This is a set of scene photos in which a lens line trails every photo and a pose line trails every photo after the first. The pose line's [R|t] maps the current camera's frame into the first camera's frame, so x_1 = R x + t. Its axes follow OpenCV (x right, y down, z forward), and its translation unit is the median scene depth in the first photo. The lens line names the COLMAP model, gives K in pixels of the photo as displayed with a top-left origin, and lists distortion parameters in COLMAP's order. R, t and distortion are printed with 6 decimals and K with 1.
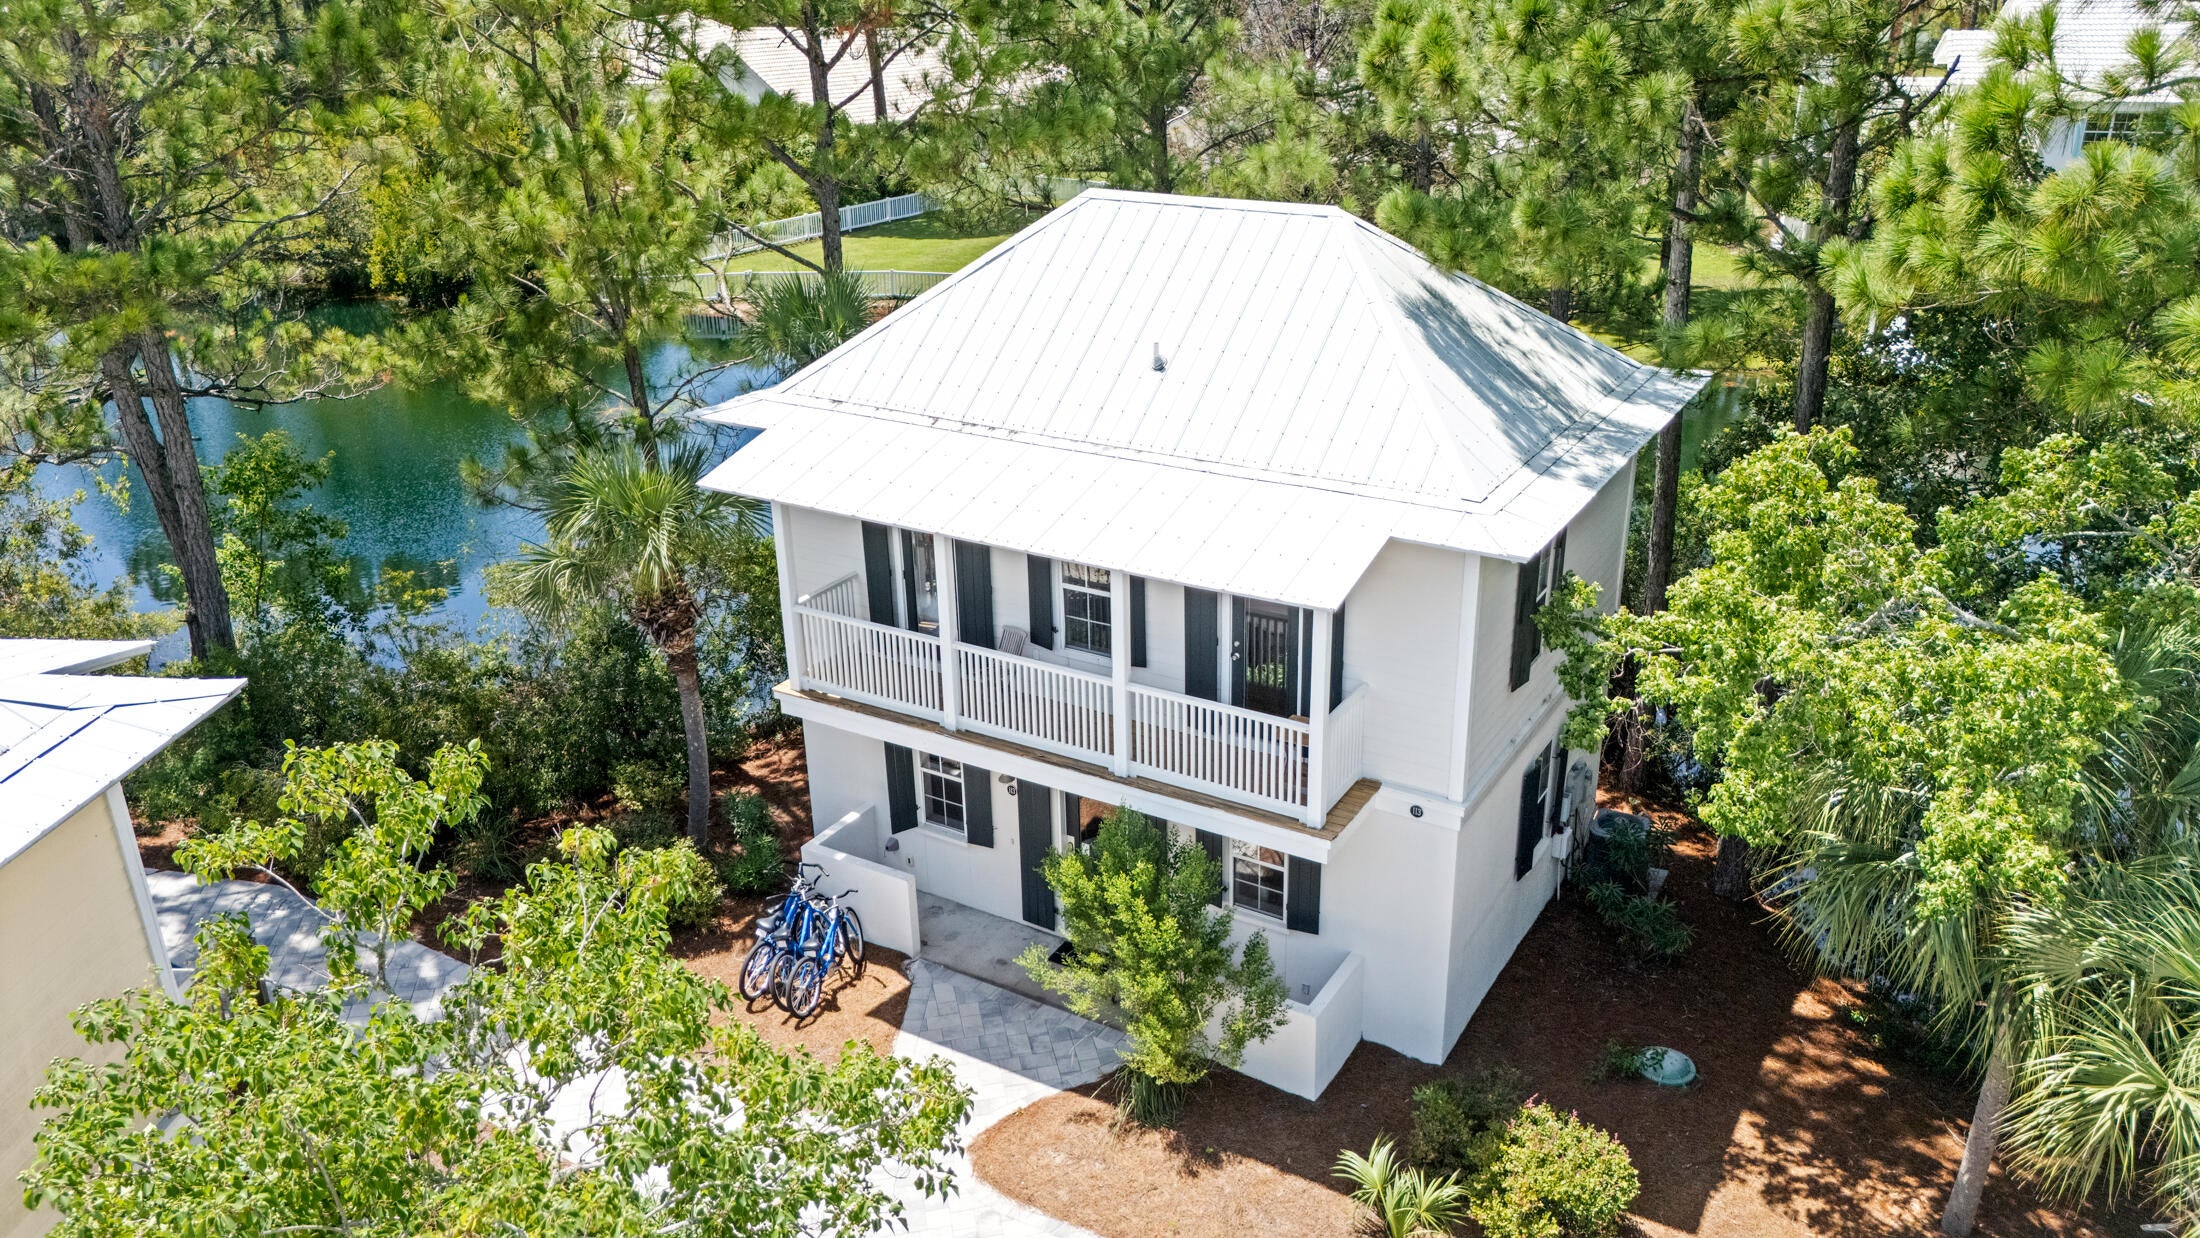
lens RADIAL K [[1719.5, 0, 1100.5], [0, 1719.5, 625.6], [0, 0, 1]] dist [0.016284, -0.001773]
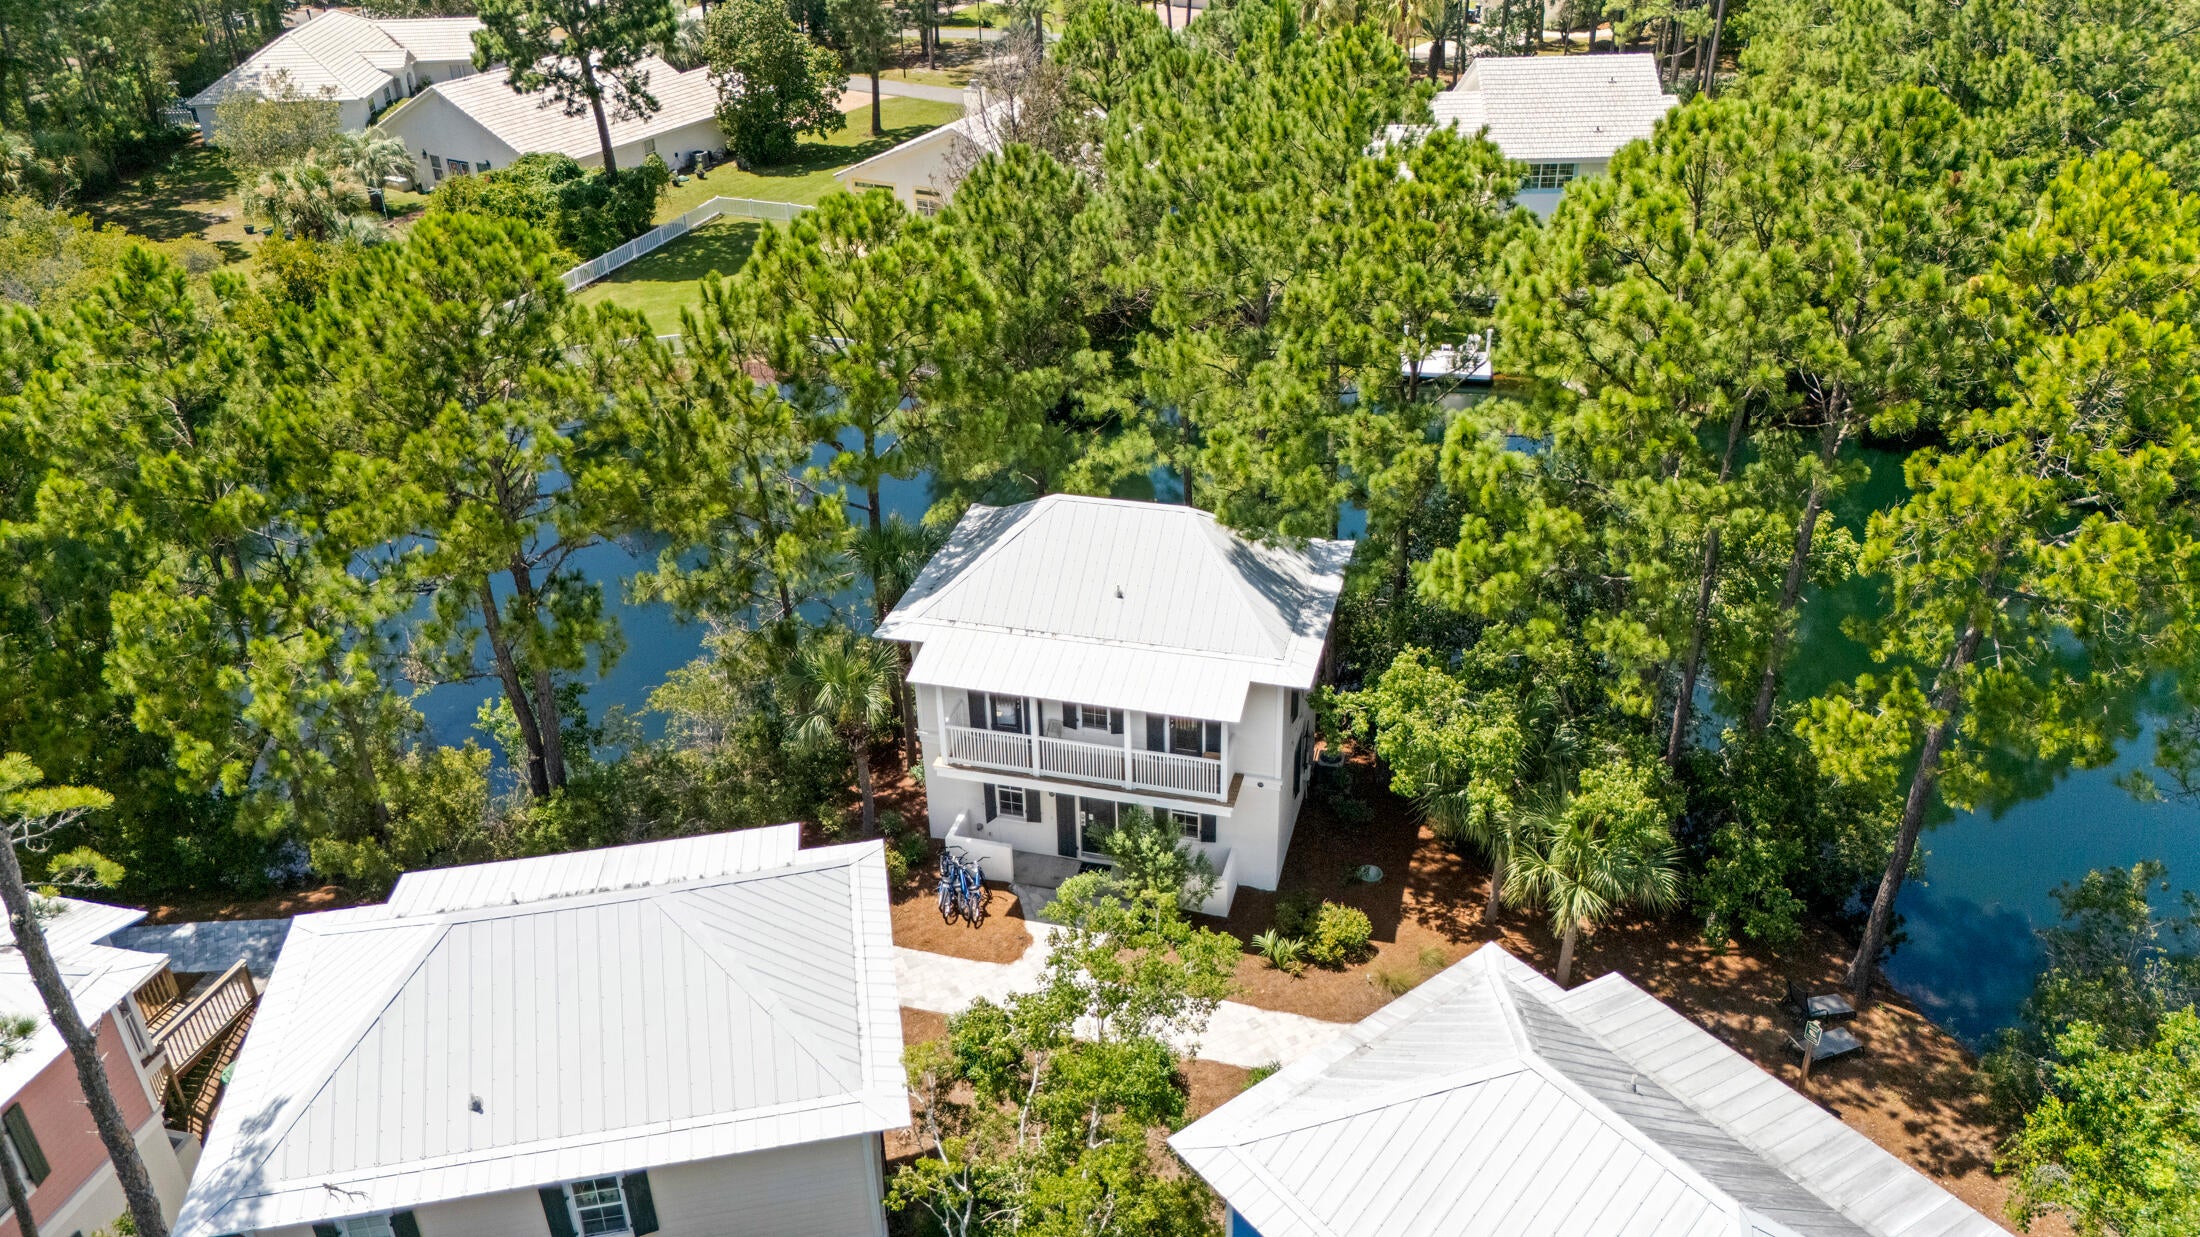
lens RADIAL K [[1719.5, 0, 1100.5], [0, 1719.5, 615.5], [0, 0, 1]] dist [0.016284, -0.001773]
pose [[0.962596, -0.137617, 0.233390, -0.502899], [0.113250, 0.986908, 0.114835, -0.385840], [-0.246138, -0.084108, 0.965579, -1.081019]]
